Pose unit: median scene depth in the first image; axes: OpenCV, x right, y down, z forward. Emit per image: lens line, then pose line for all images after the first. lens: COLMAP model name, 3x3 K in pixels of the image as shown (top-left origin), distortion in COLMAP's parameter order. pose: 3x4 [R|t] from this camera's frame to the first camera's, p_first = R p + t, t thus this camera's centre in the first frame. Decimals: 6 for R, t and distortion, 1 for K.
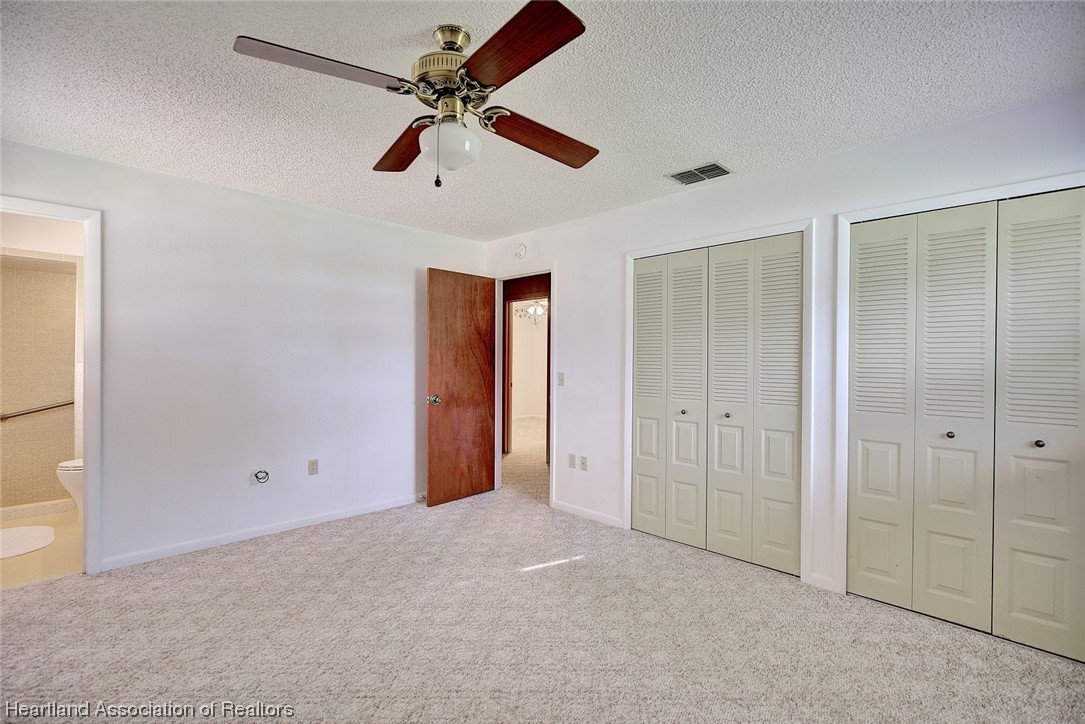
lens RADIAL K [[494.9, 0, 539.0], [0, 494.9, 361.2], [0, 0, 1]] dist [-0.001693, -0.001516]
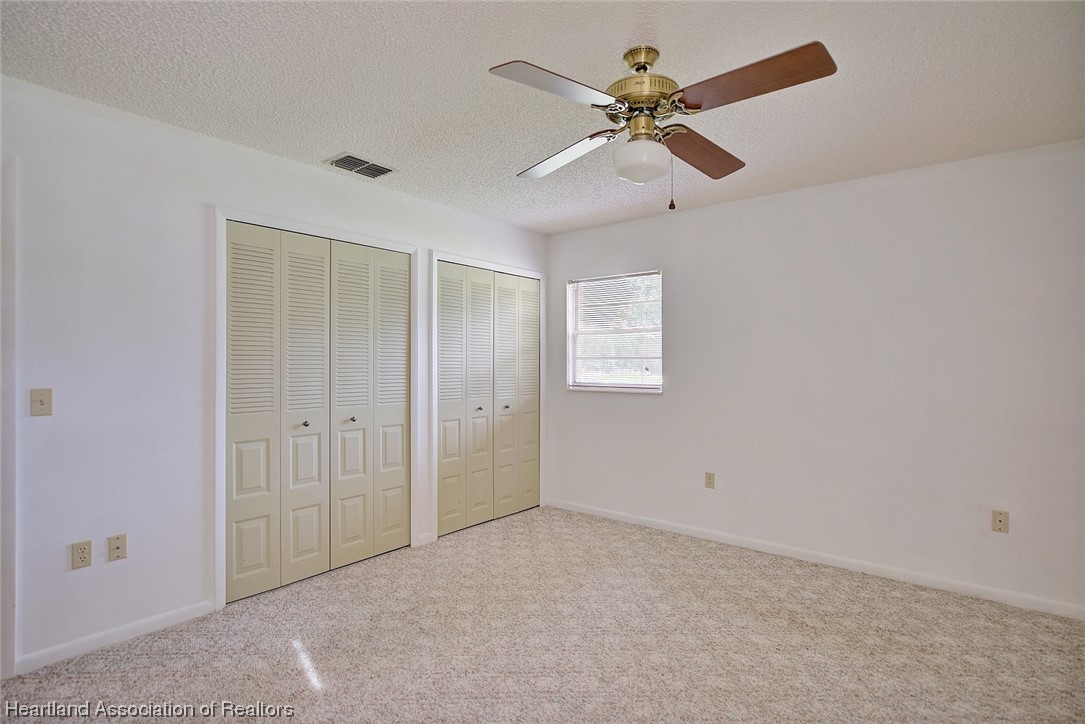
lens RADIAL K [[538.9, 0, 539.4], [0, 538.9, 362.3], [0, 0, 1]] dist [-0.004897, 0.000984]
pose [[-0.098102, -0.001861, 0.995175, -0.739178], [0.004611, 0.999987, 0.002325, -0.003635], [-0.995166, 0.004817, -0.098092, 0.765710]]
